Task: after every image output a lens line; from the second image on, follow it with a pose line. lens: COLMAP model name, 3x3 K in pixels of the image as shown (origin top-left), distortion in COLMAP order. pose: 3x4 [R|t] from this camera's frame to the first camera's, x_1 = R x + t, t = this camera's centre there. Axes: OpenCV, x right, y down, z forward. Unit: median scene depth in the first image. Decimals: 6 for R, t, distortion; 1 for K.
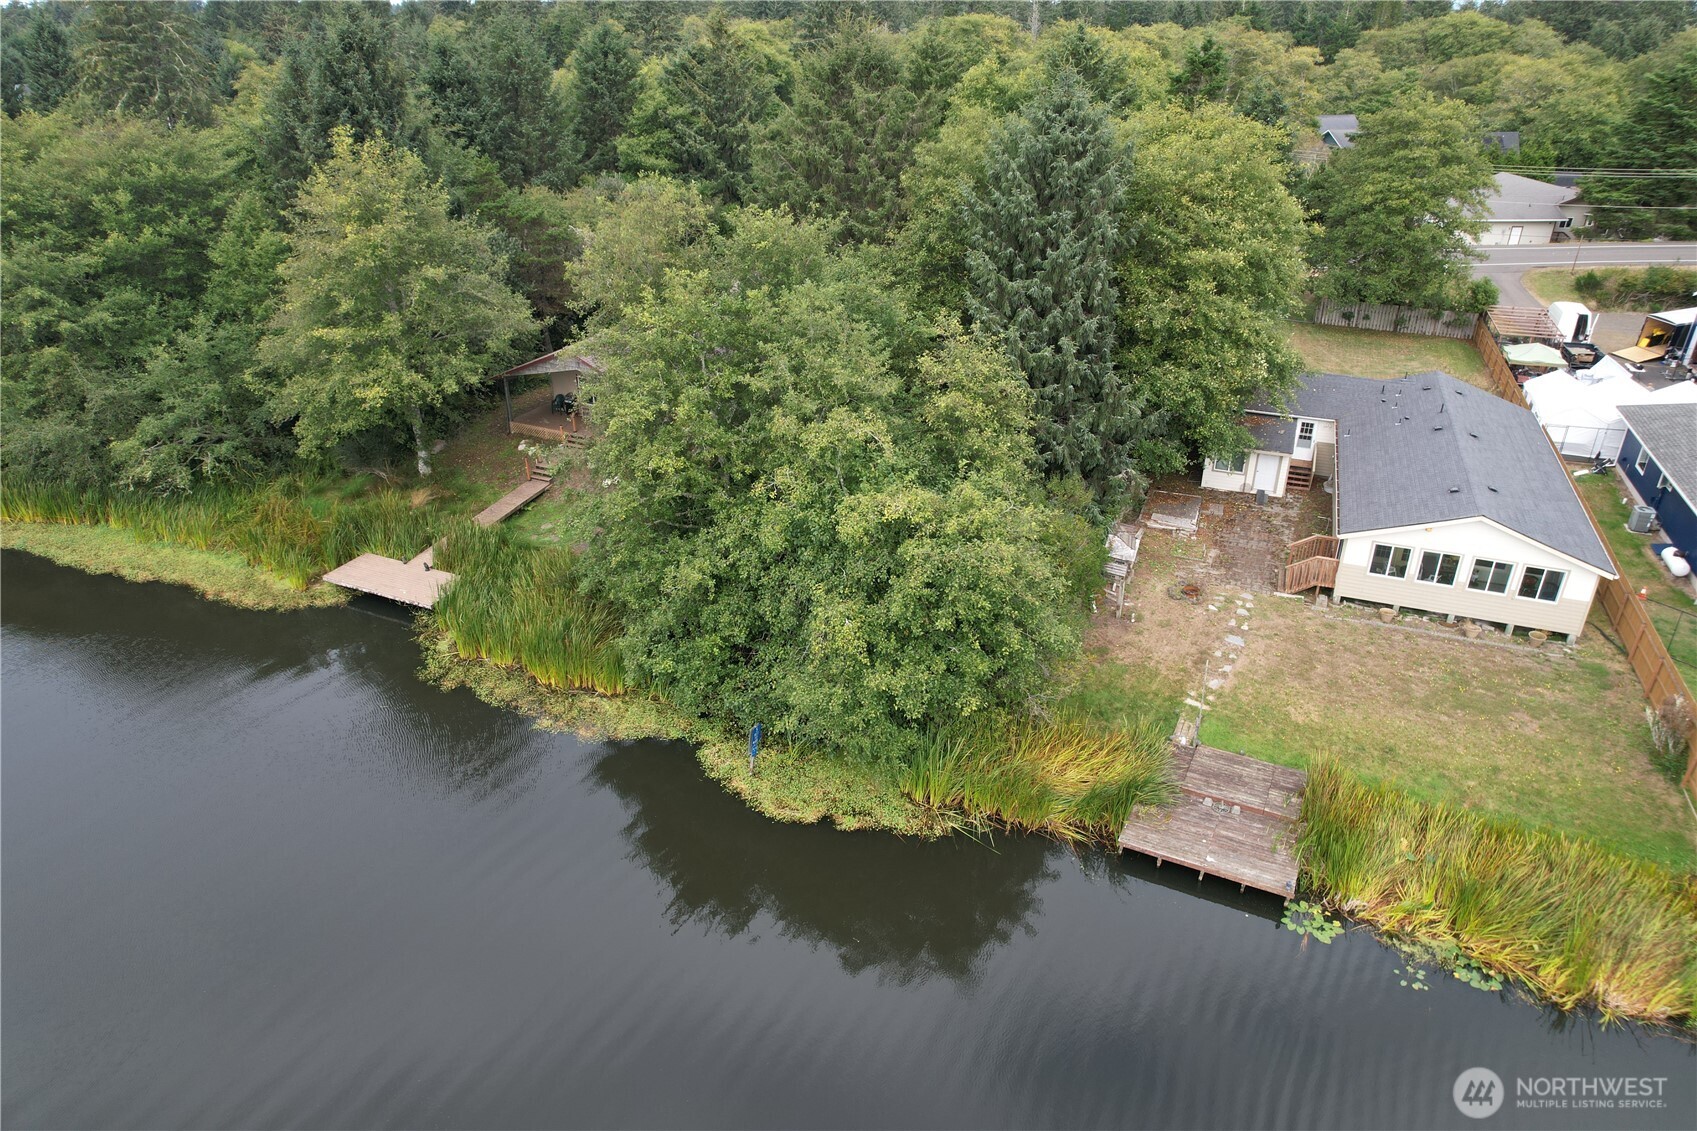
lens RADIAL K [[1066.2, 0, 880.4], [0, 1066.2, 589.6], [0, 0, 1]] dist [-0.044280, 0.031107]
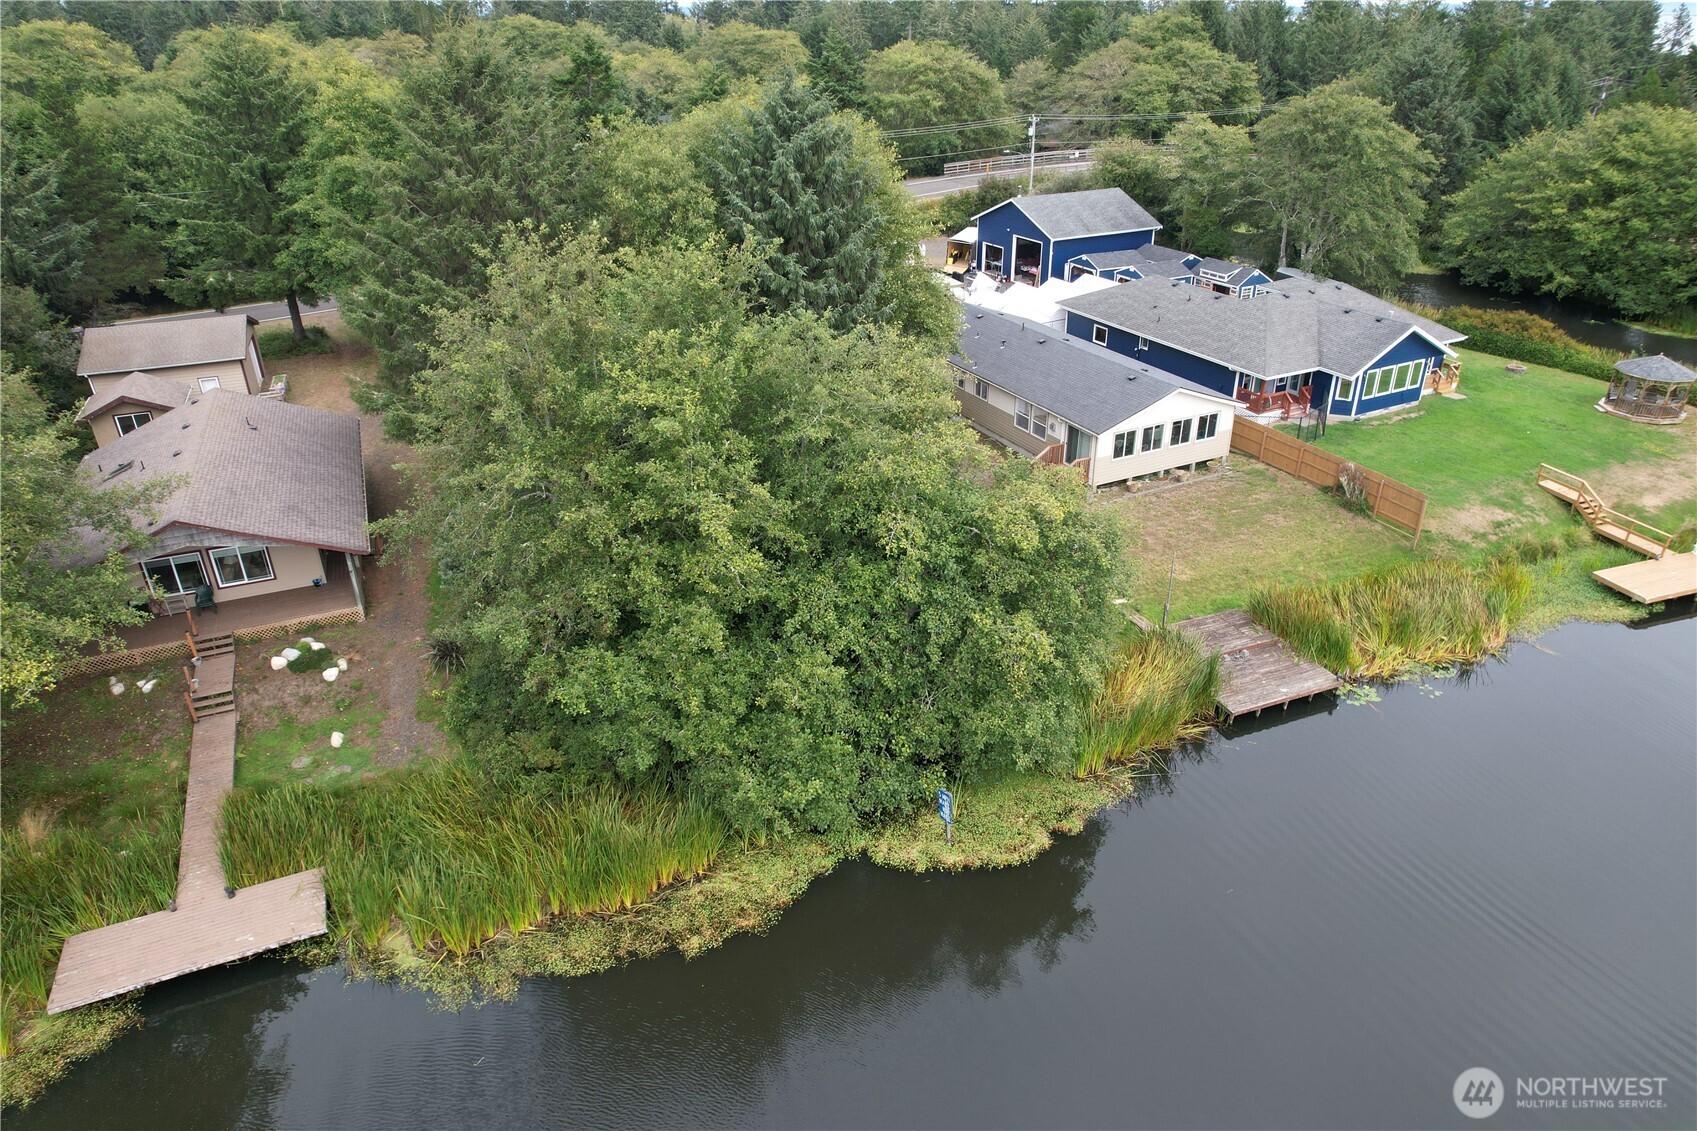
lens RADIAL K [[1058.2, 0, 848.5], [0, 1058.2, 565.5], [0, 0, 1]] dist [-0.032450, 0.032710]
pose [[0.667959, -0.350973, 0.656238, -0.599692], [0.363590, 0.923306, 0.123724, -0.166374], [-0.649333, 0.155959, 0.744341, 0.297585]]
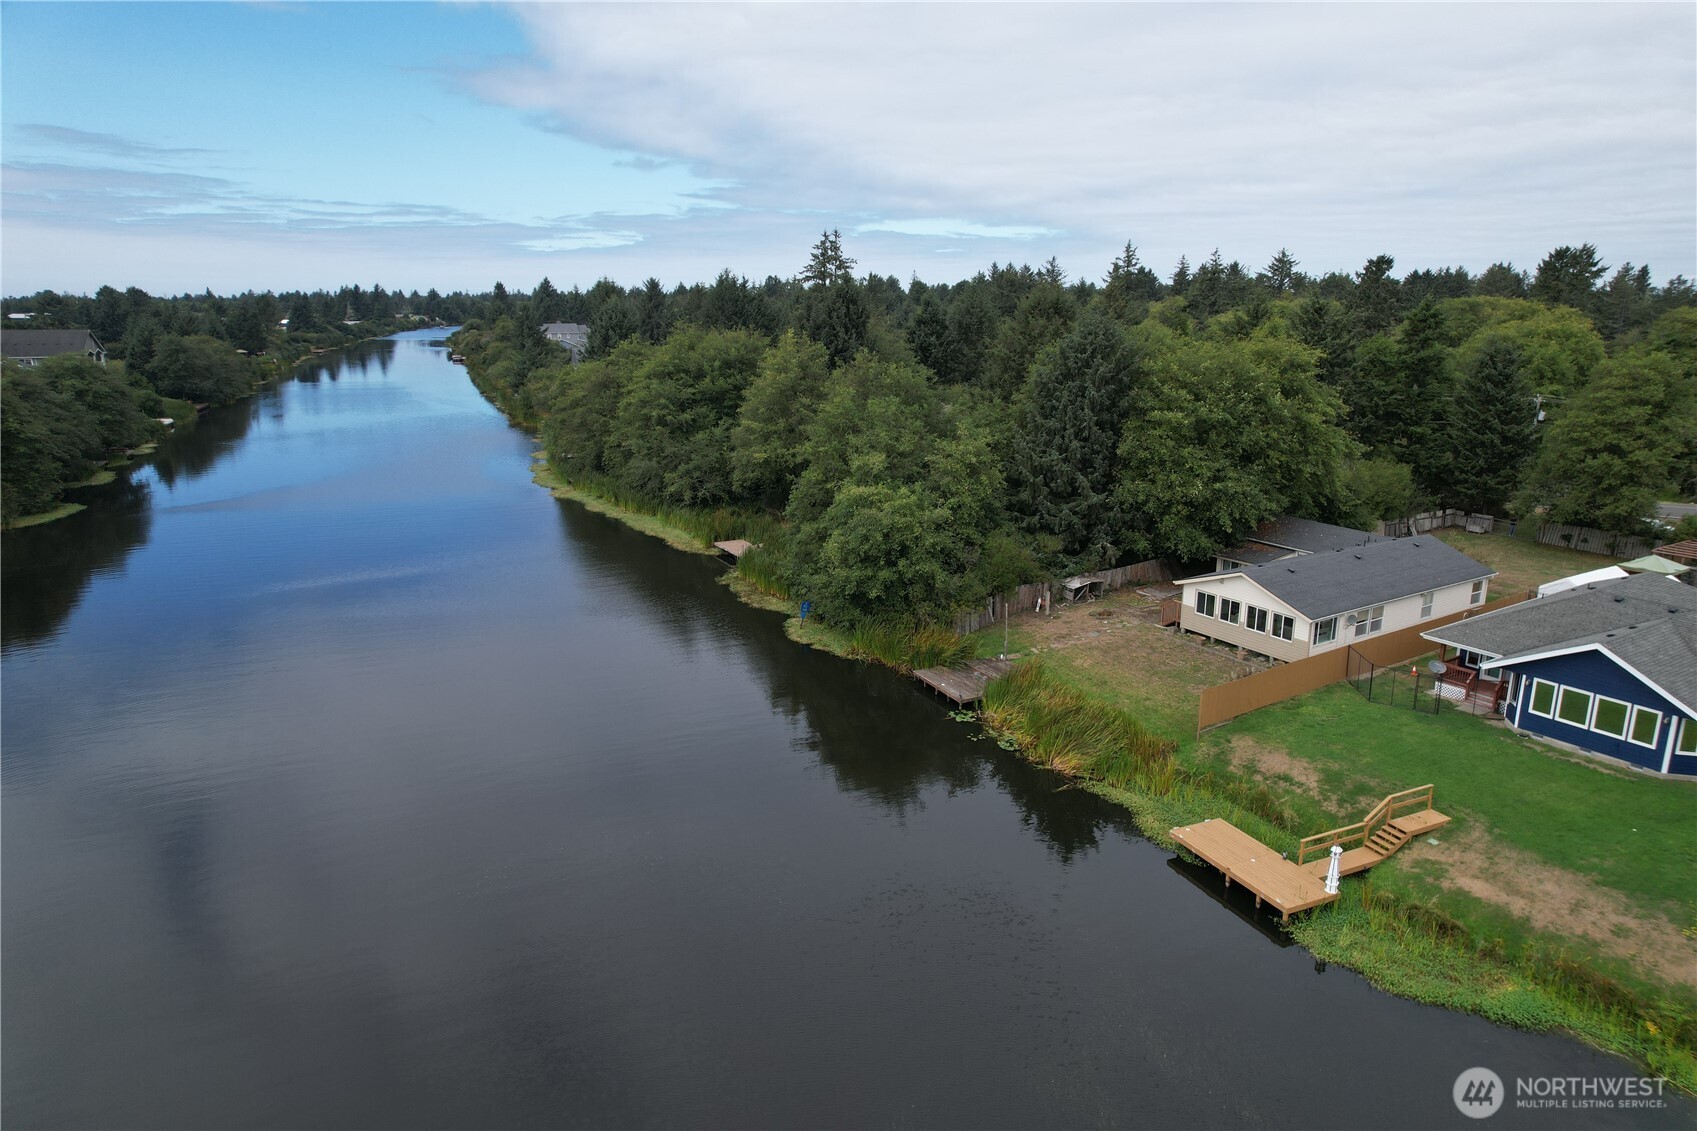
lens RADIAL K [[1058.2, 0, 848.5], [0, 1058.2, 565.5], [0, 0, 1]] dist [-0.032450, 0.032710]
pose [[0.801749, 0.153439, -0.577629, 0.916988], [-0.294283, 0.942553, -0.158089, 0.302155], [0.520189, 0.296734, 0.800845, -0.470910]]
